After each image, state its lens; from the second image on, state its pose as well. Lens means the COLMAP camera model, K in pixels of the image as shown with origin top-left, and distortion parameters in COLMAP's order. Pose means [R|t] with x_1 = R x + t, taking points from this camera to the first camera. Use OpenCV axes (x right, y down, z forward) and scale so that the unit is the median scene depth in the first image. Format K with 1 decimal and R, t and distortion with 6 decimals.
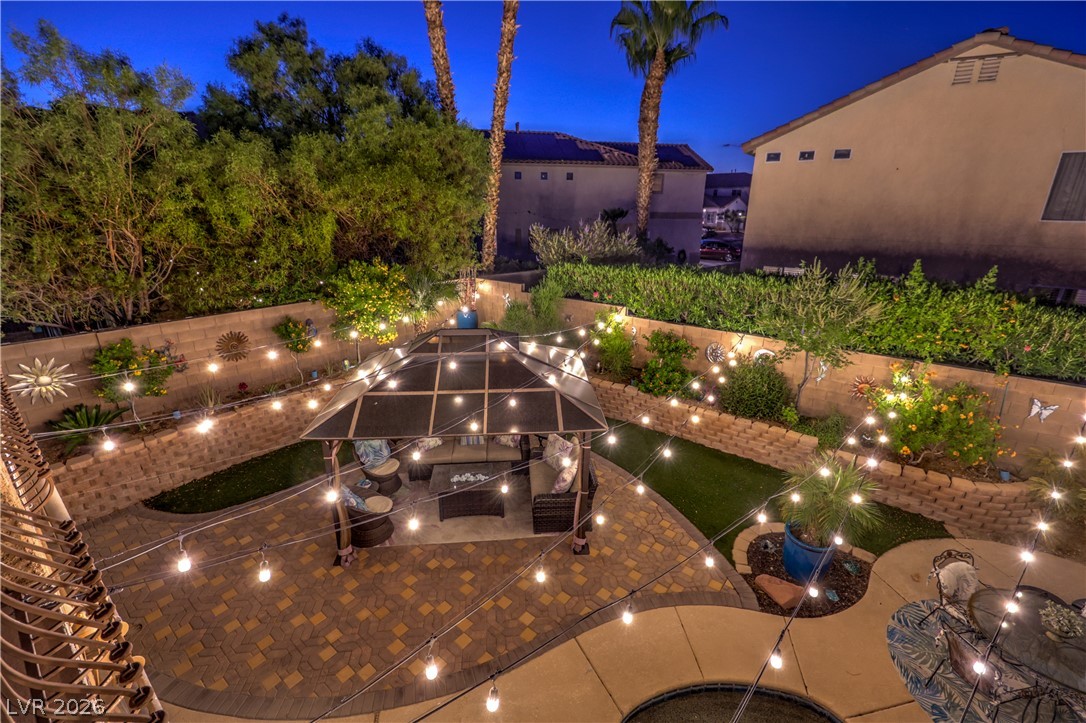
lens RADIAL K [[471.3, 0, 549.2], [0, 471.3, 360.5], [0, 0, 1]] dist [-0.000444, -0.000075]
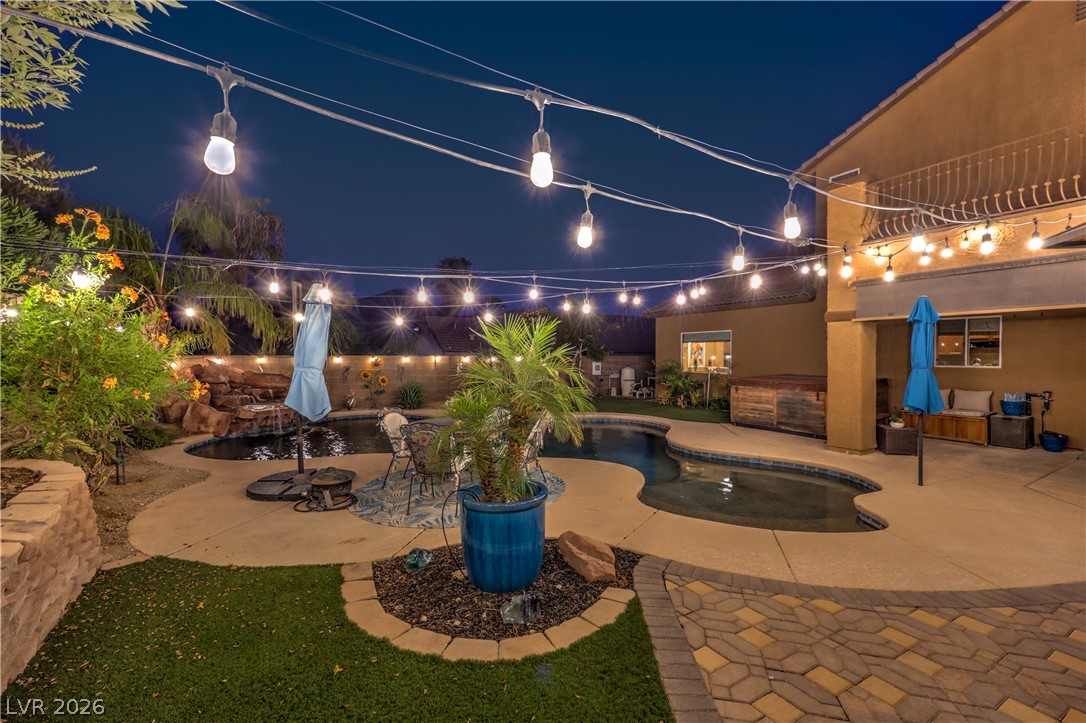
lens RADIAL K [[442.2, 0, 554.3], [0, 442.2, 361.6], [0, 0, 1]] dist [0.001982, 0.000389]
pose [[-0.934127, -0.012480, 0.356723, 0.262023], [0.106893, 0.943742, 0.312929, 0.066645], [-0.340560, 0.330446, -0.880241, 1.094804]]
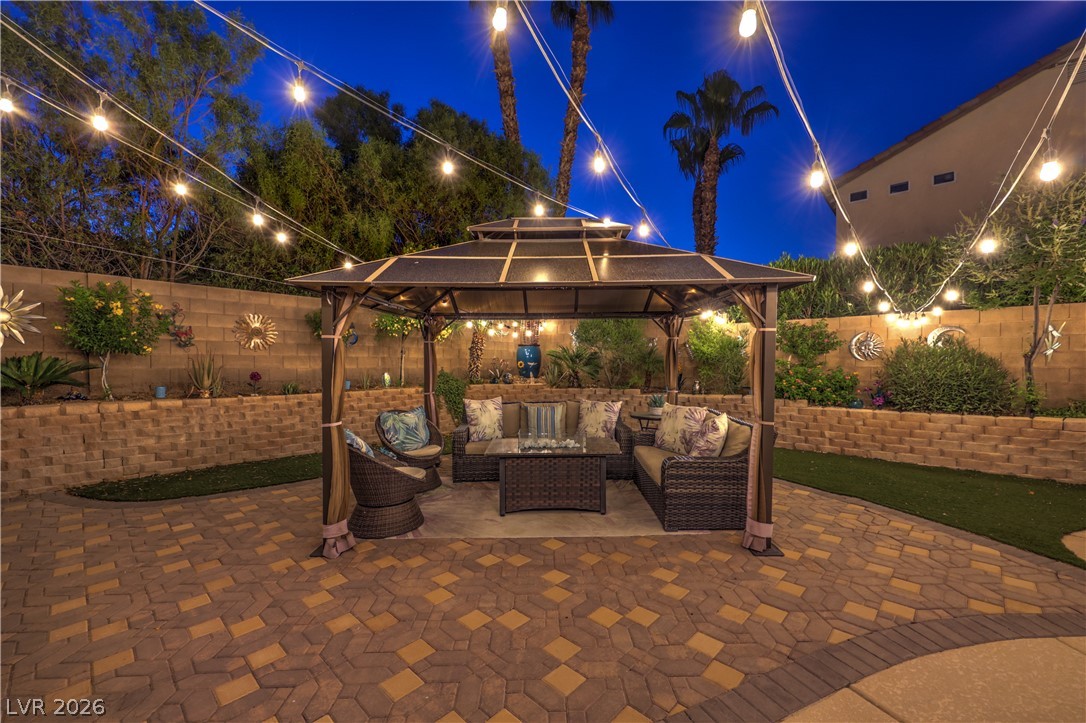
lens RADIAL K [[448.8, 0, 549.8], [0, 448.8, 371.5], [0, 0, 1]] dist [0.000134, 0.000022]
pose [[0.996310, -0.013497, -0.084764, -0.109134], [-0.013294, 0.951375, -0.307748, 0.318096], [0.084796, 0.307739, 0.947685, 0.380414]]
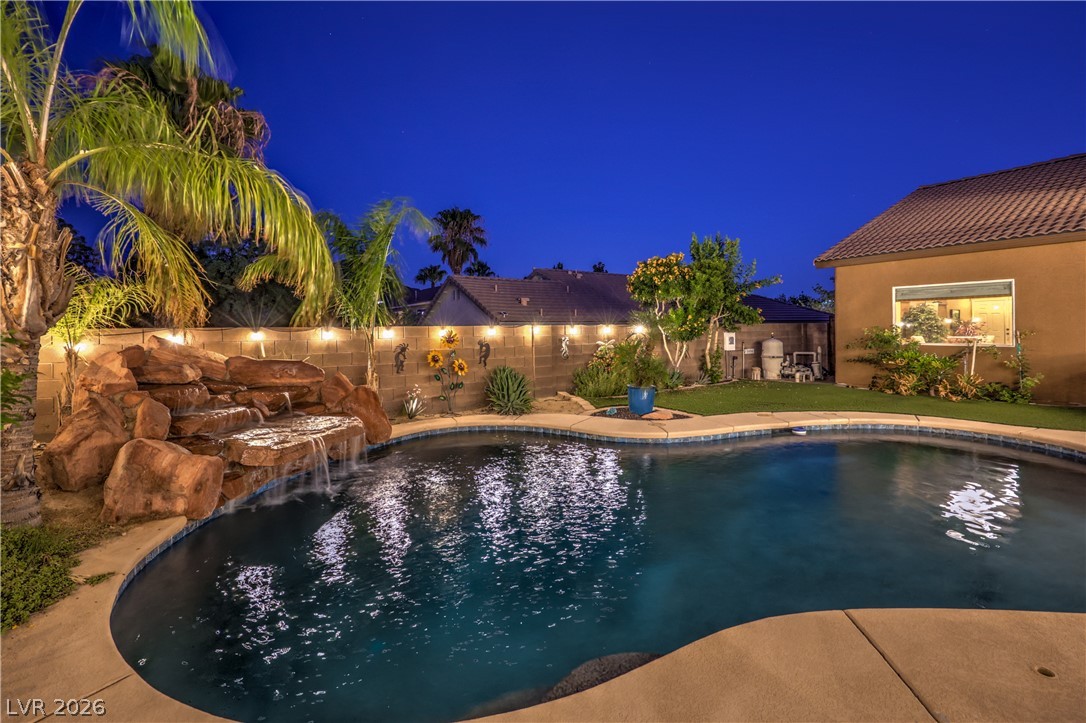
lens RADIAL K [[461.2, 0, 558.5], [0, 461.2, 333.3], [0, 0, 1]] dist [0.002334, 0.000344]
pose [[-0.960463, 0.002392, 0.278396, 0.950797], [0.094594, 0.943277, 0.318245, 0.201500], [-0.261844, 0.331997, -0.906210, 0.738035]]
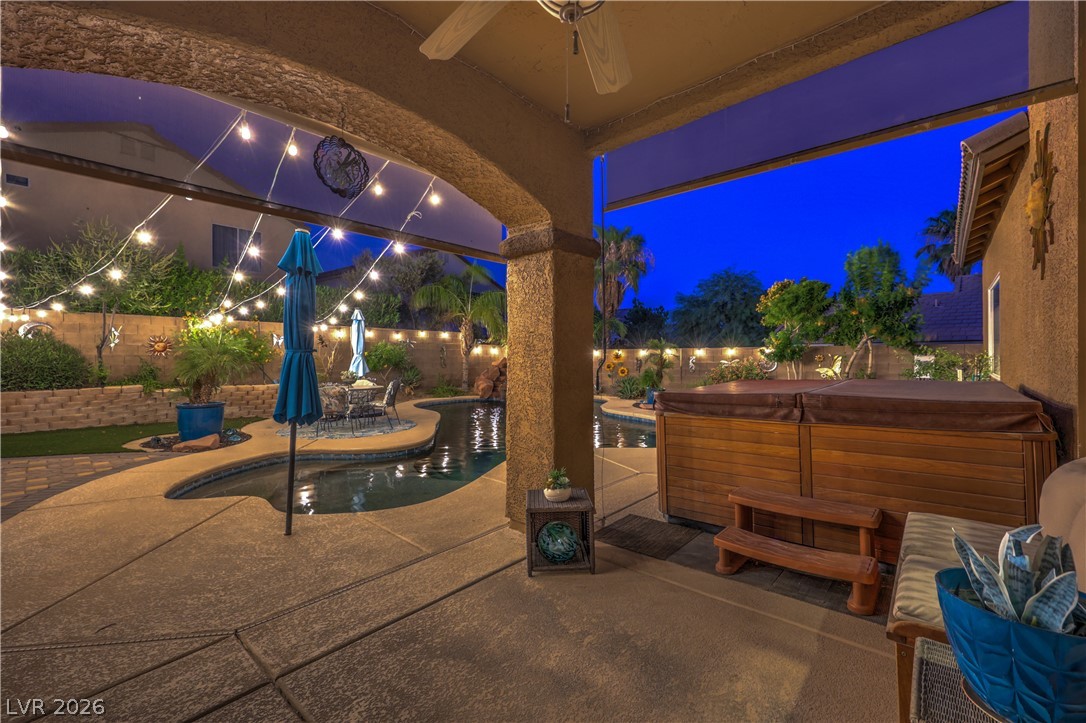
lens RADIAL K [[454.3, 0, 546.7], [0, 454.3, 355.5], [0, 0, 1]] dist [0.001653, 0.000358]
pose [[0.048408, -0.007023, 0.998803, -0.442631], [0.322907, 0.946388, -0.008996, 0.436911], [-0.945192, 0.322956, 0.048081, 0.061774]]
